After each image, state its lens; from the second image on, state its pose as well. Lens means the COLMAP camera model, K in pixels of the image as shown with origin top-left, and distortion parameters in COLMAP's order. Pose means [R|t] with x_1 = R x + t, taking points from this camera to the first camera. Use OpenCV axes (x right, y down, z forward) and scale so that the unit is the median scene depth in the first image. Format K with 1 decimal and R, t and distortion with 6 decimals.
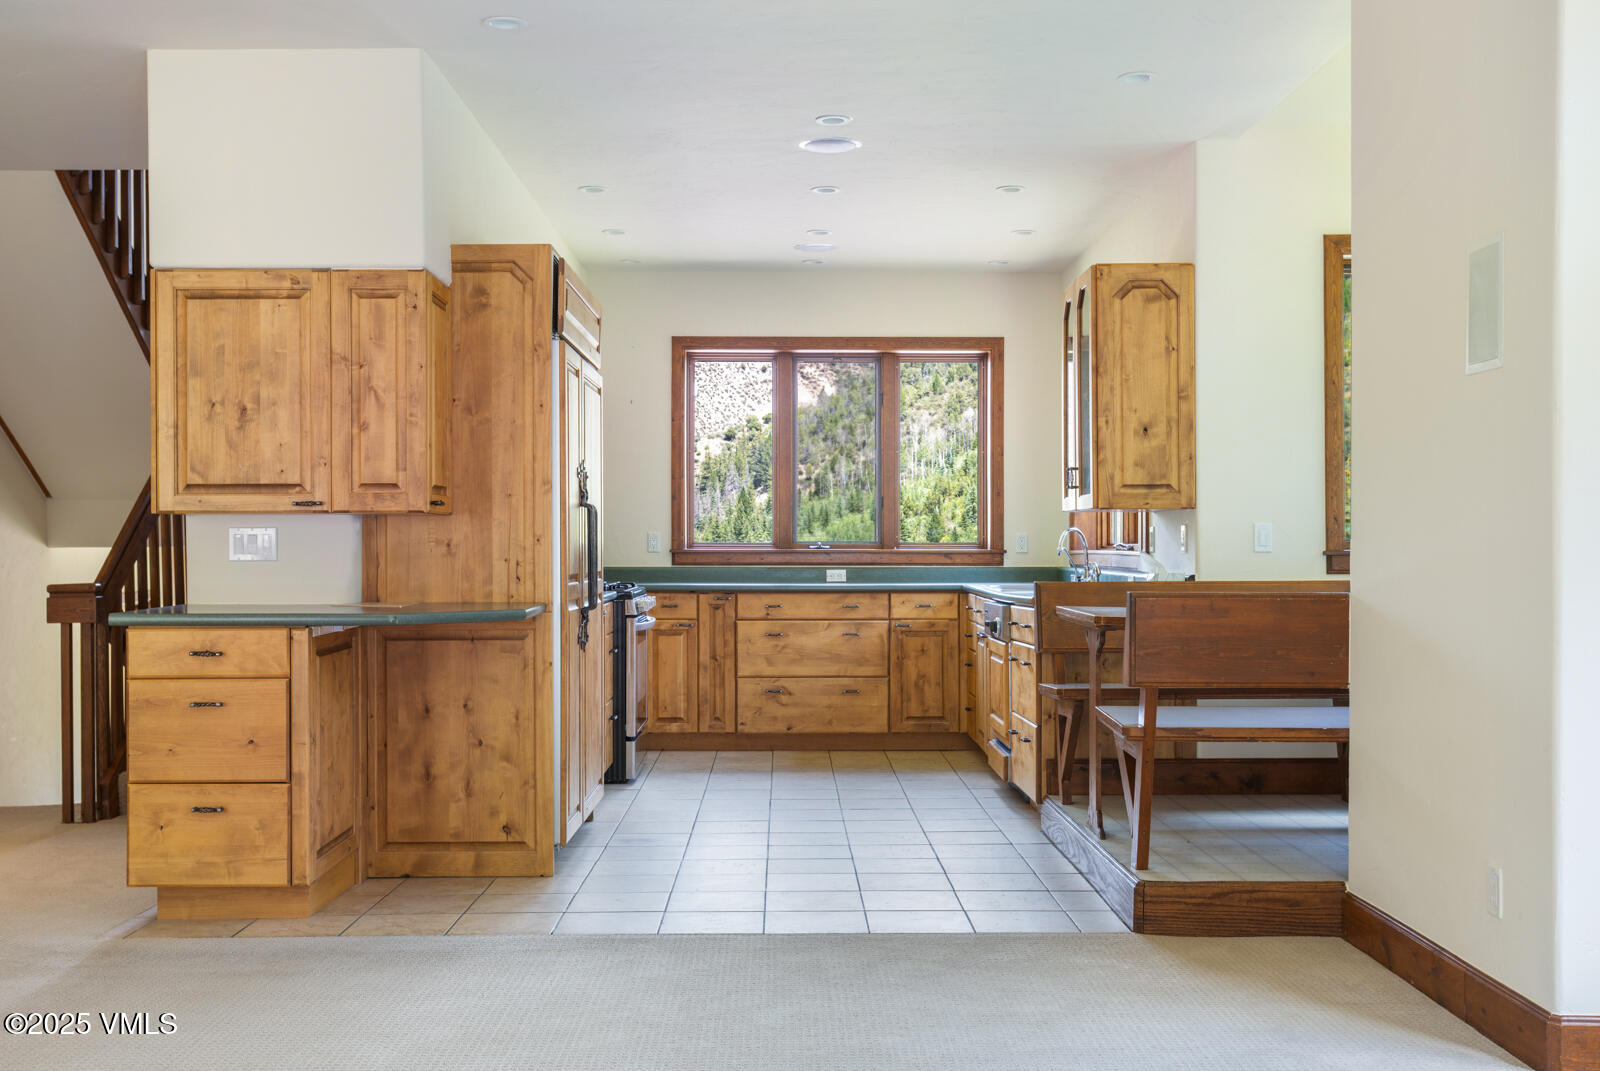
lens RADIAL K [[1712.3, 0, 800.0], [0, 1712.3, 535.5], [0, 0, 1]] dist [0.011412, 0.006805]
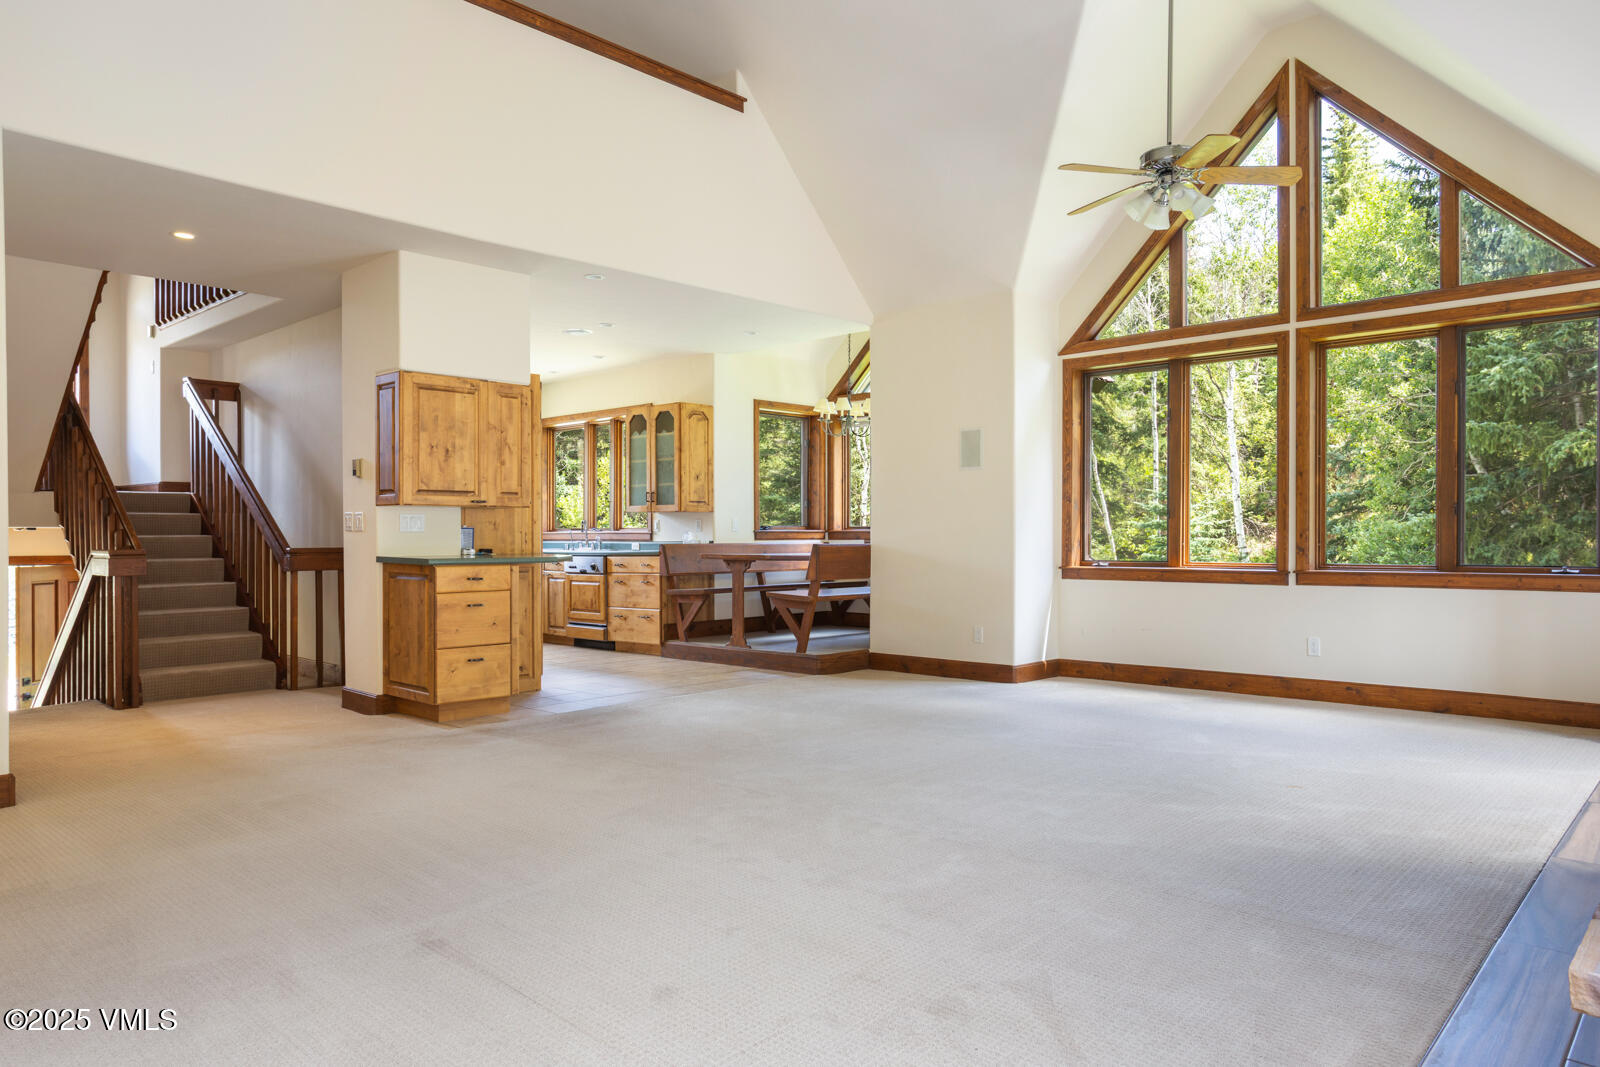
lens RADIAL K [[1031.1, 0, 772.0], [0, 1031.1, 533.6], [0, 0, 1]] dist [-0.001361, 0.000019]
pose [[0.708015, 0.002586, 0.706192, -0.693611], [-0.004427, 0.999990, 0.000777, 0.011733], [-0.706183, -0.003677, 0.708019, -0.039258]]
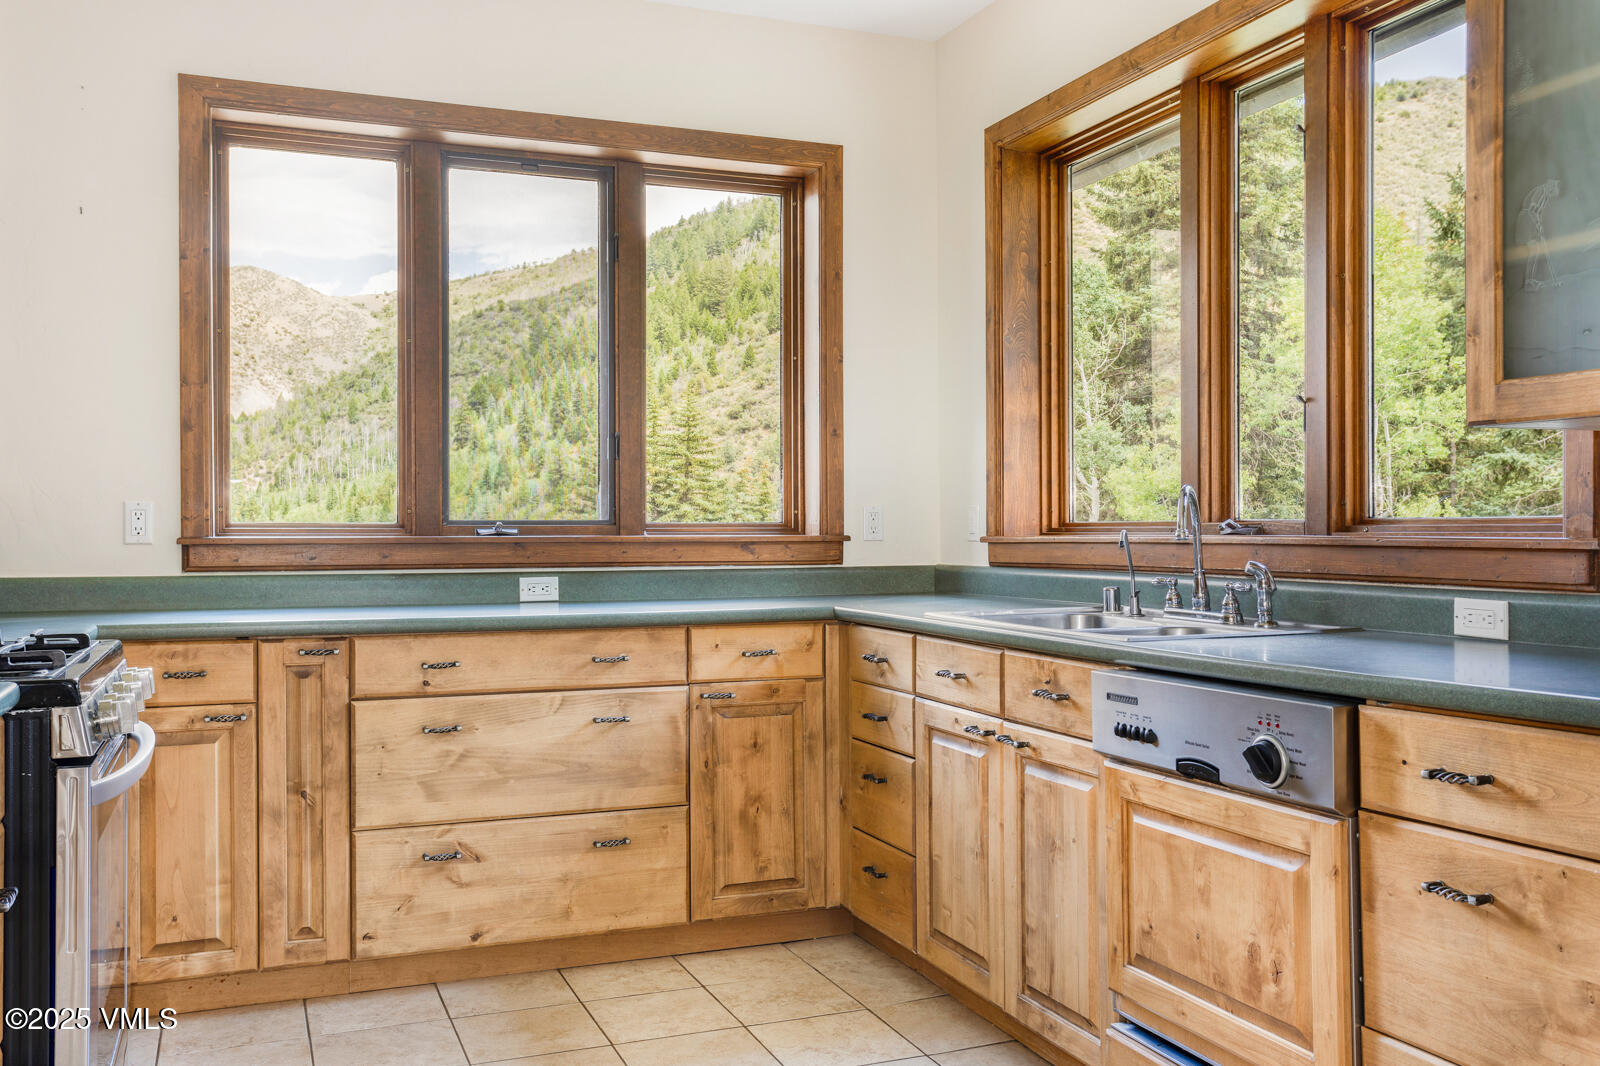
lens RADIAL K [[1421.4, 0, 800.0], [0, 1421.4, 533.0], [0, 0, 1]] dist [0.000533, 0.018013]
pose [[0.935193, -0.004009, 0.354115, -0.081520], [0.001396, 0.999970, 0.007634, 0.006136], [-0.354135, -0.006645, 0.935171, 0.869421]]
